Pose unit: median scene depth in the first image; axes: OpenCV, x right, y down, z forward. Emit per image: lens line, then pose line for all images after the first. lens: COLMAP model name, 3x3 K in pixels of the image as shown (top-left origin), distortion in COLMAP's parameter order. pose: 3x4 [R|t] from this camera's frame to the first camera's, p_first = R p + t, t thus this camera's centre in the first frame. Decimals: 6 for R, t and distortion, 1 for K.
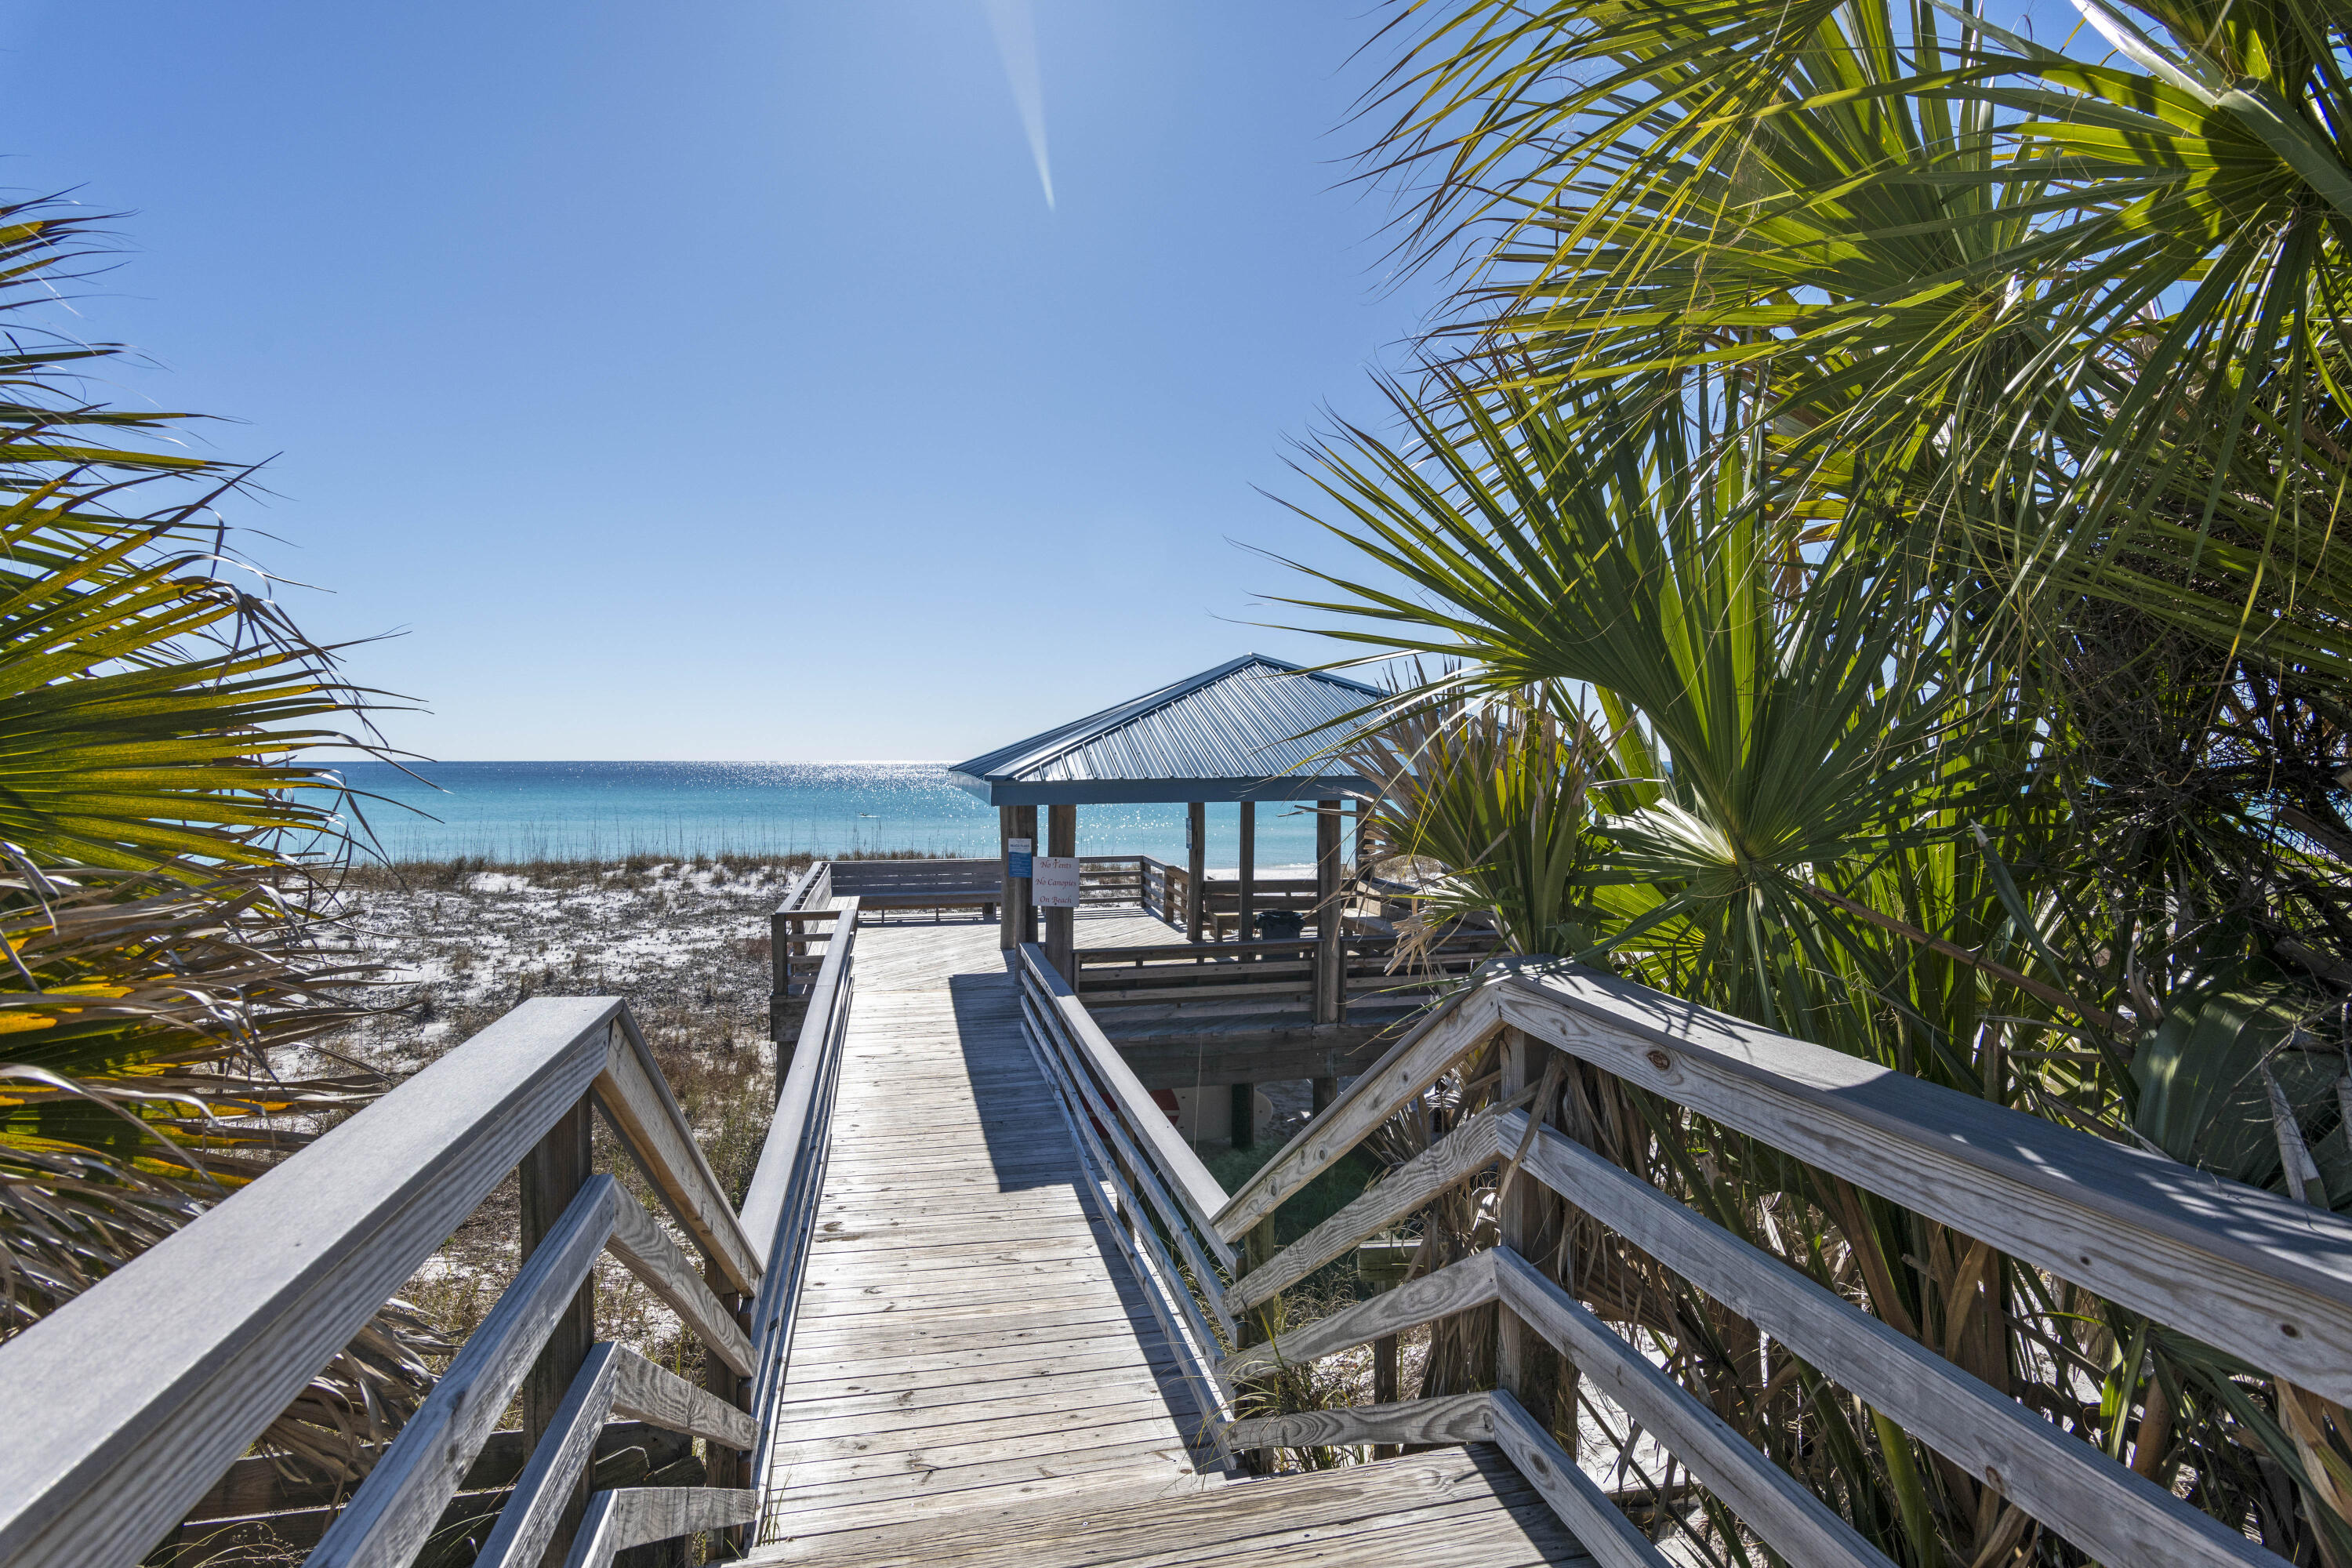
lens RADIAL K [[1180.4, 0, 1169.2], [0, 1180.4, 775.3], [0, 0, 1]] dist [0.007498, 0.000482]
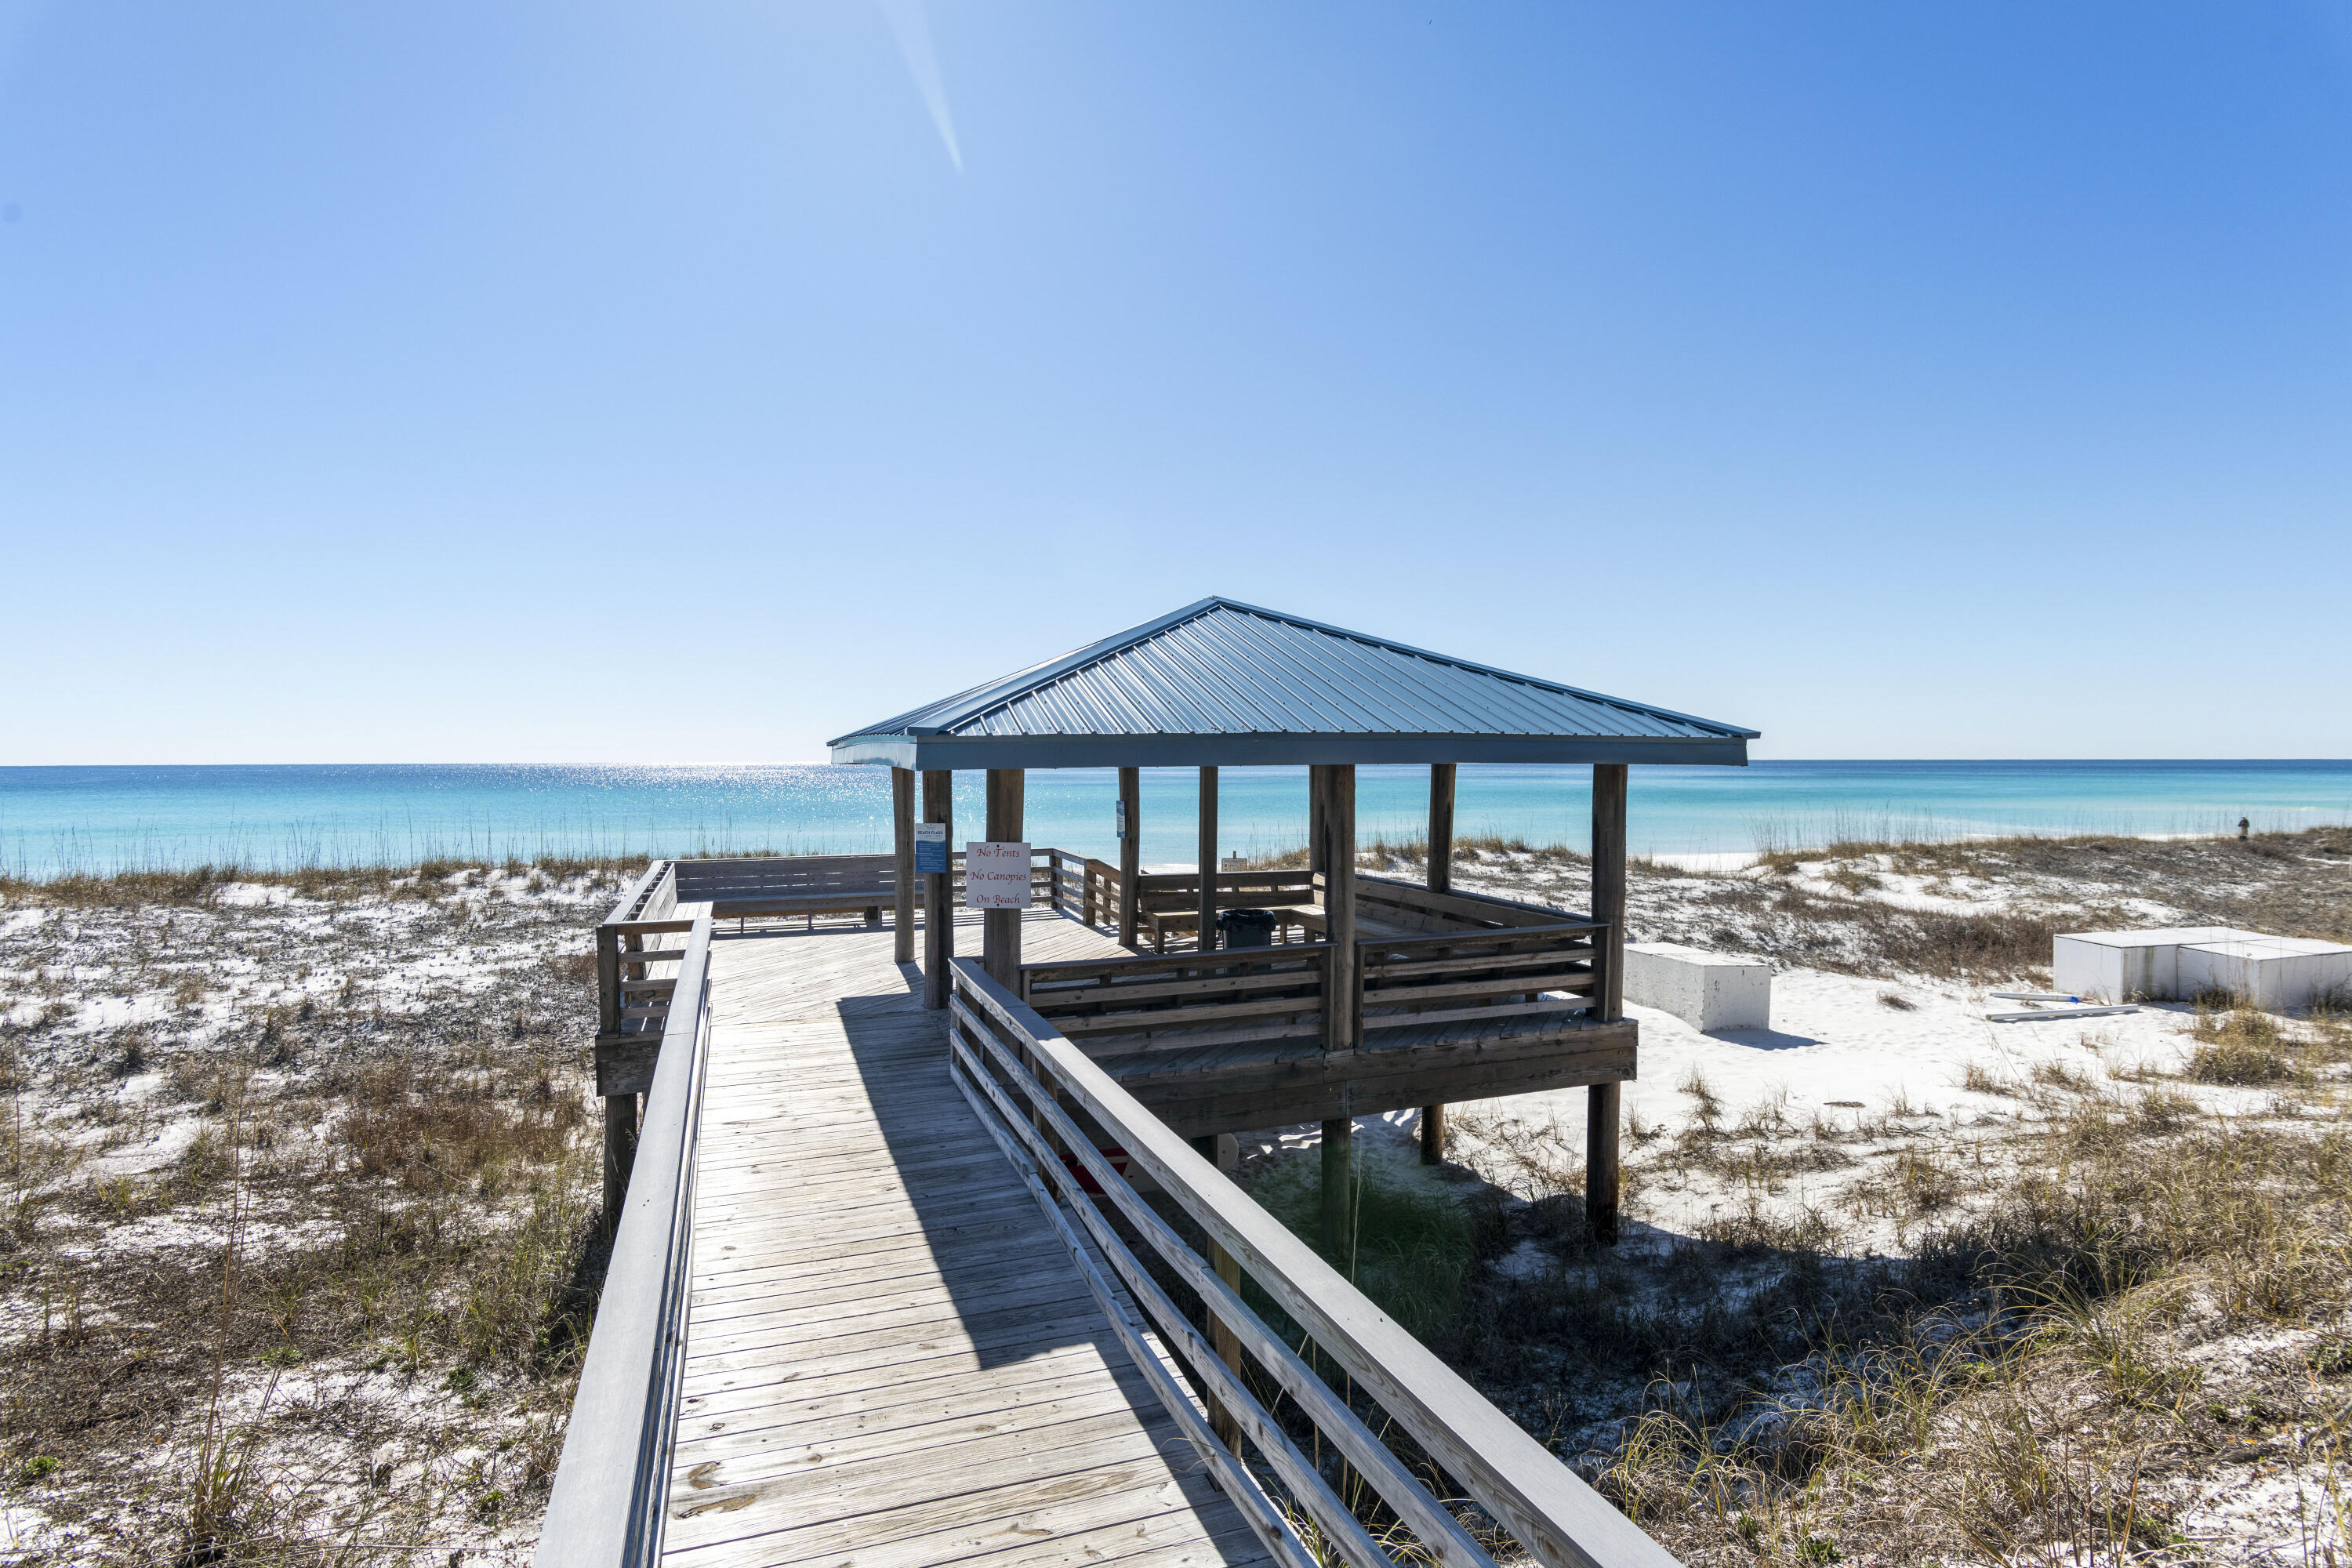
lens RADIAL K [[1180.4, 0, 1174.7], [0, 1180.4, 770.6], [0, 0, 1]] dist [0.007498, 0.000482]
pose [[0.992018, -0.005130, 0.125989, -0.050609], [0.005645, 0.999977, -0.003727, 0.017635], [-0.125967, 0.004409, 0.992025, 0.157204]]
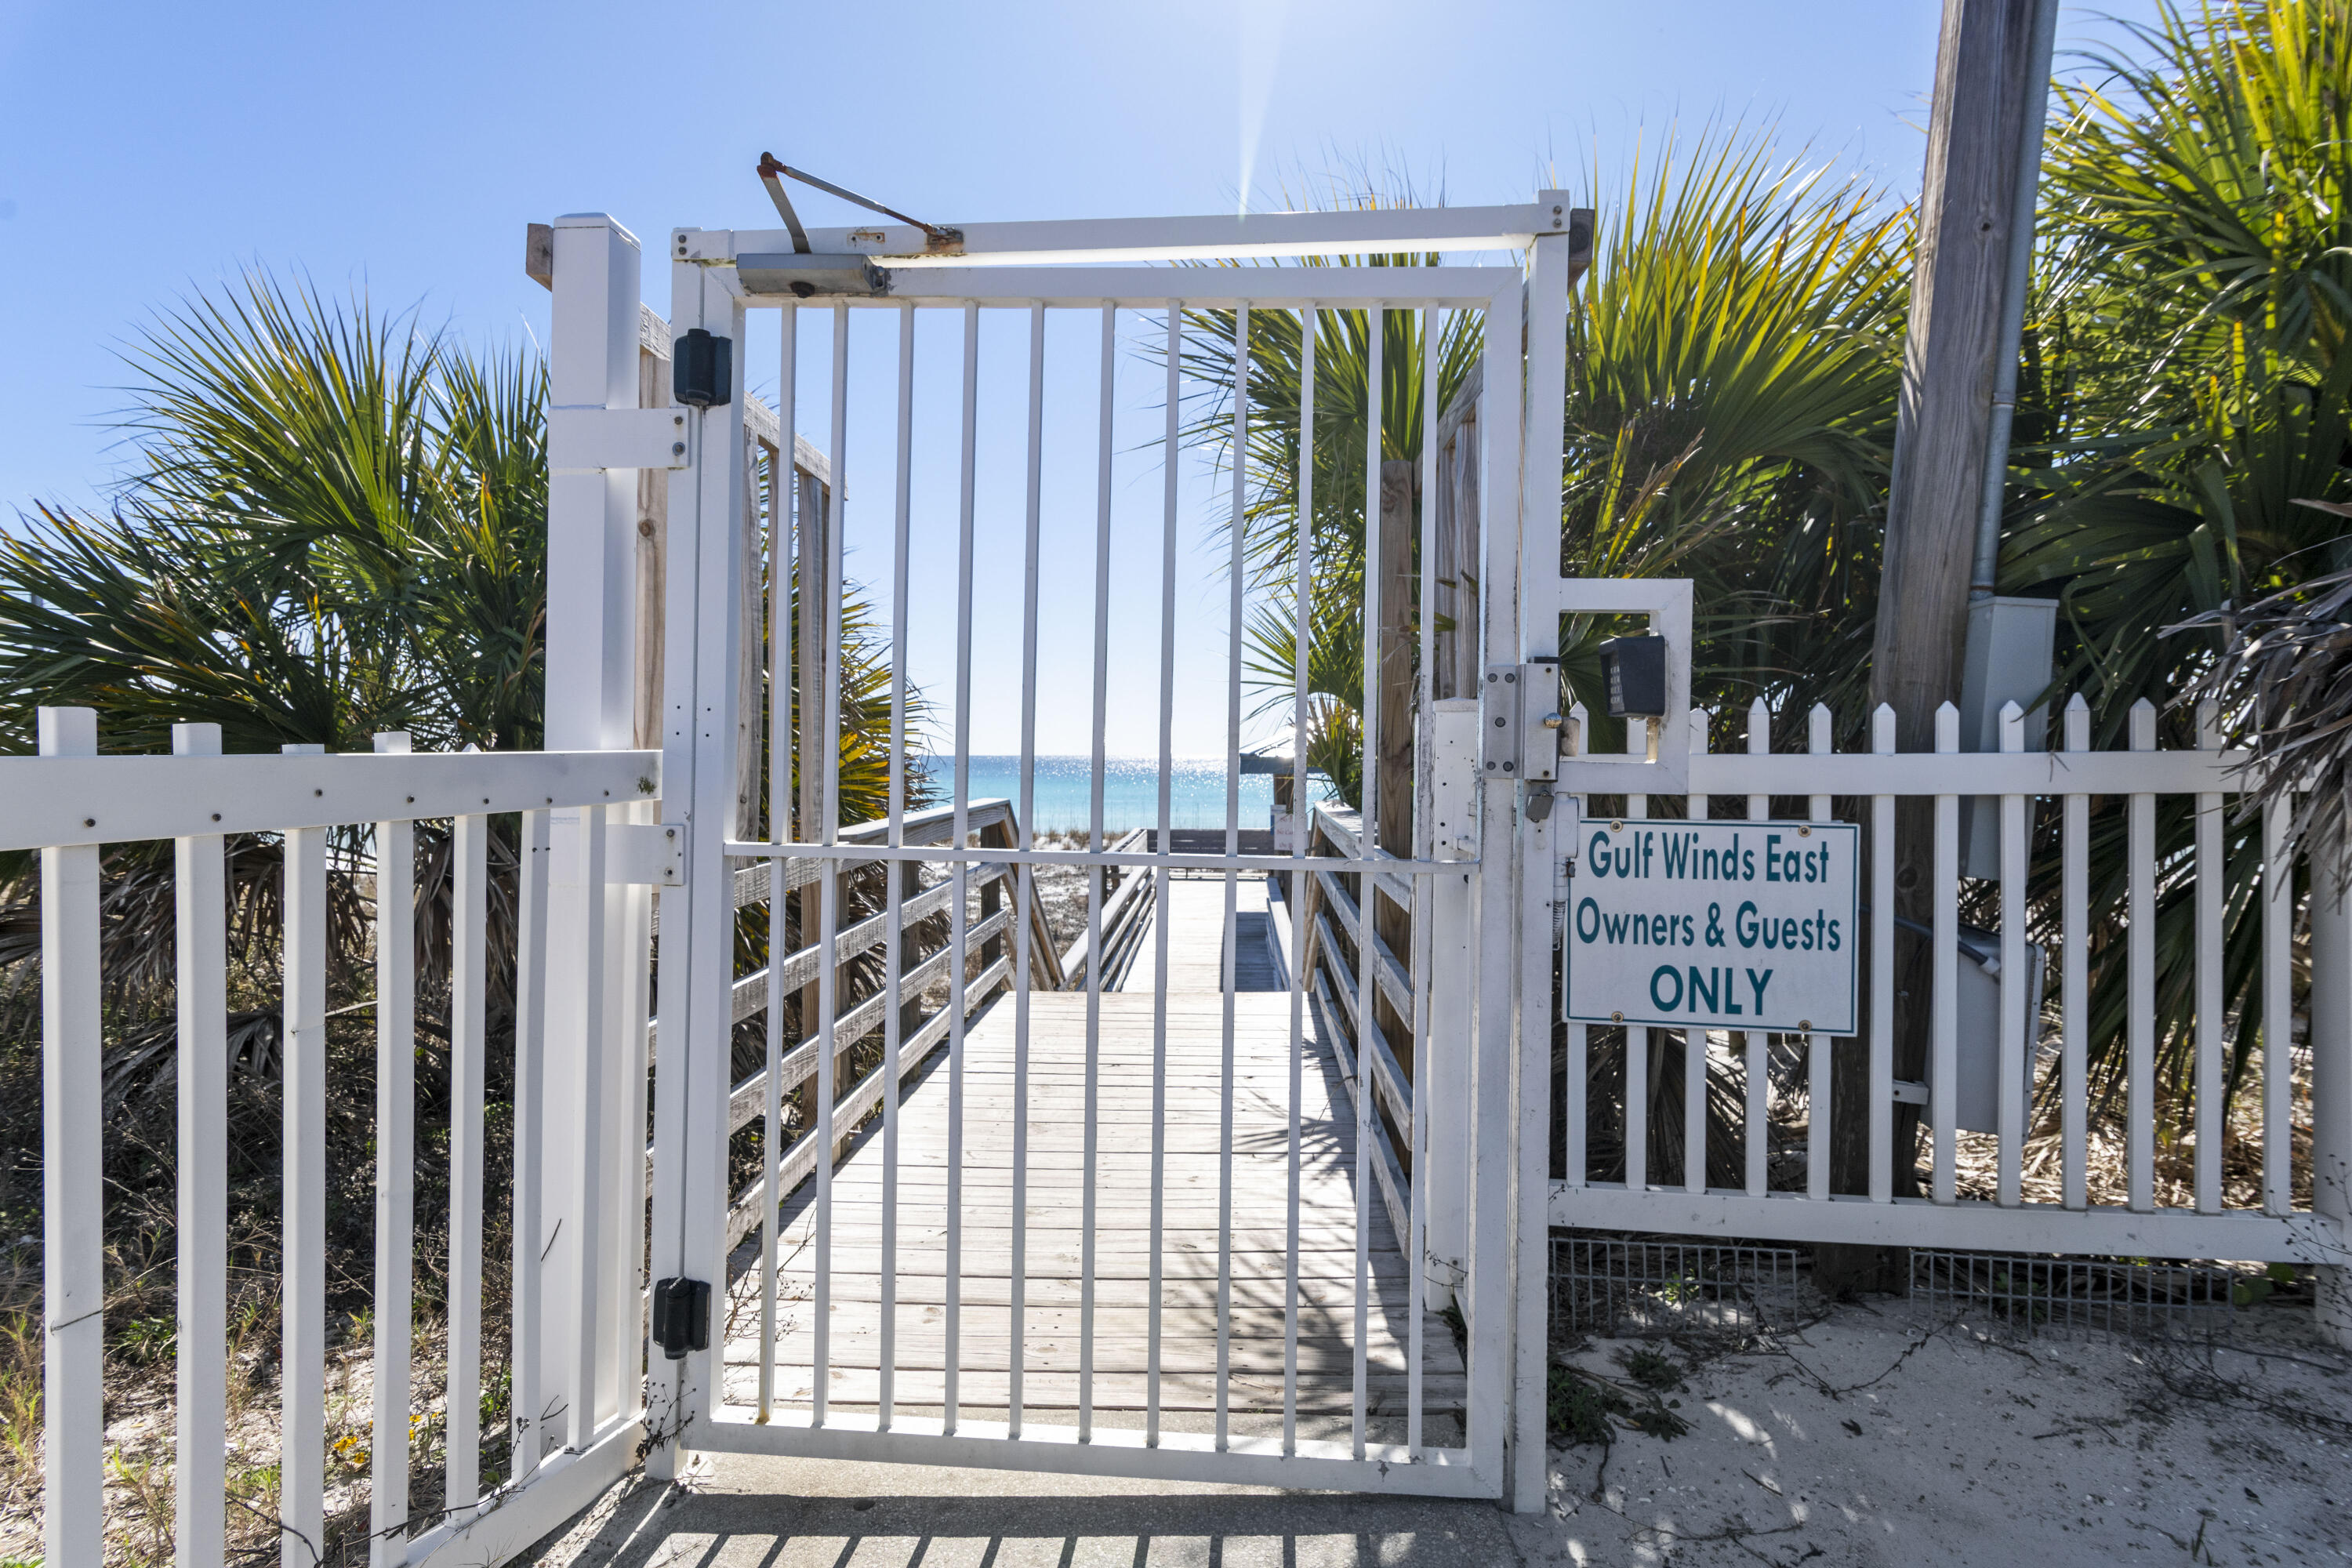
lens RADIAL K [[1180.4, 0, 1179.6], [0, 1180.4, 770.1], [0, 0, 1]] dist [0.007498, 0.000482]
pose [[0.962047, -0.000696, -0.272881, 0.098776], [0.001066, 0.999999, 0.001208, 0.011400], [0.272880, -0.001453, 0.962047, -0.212814]]
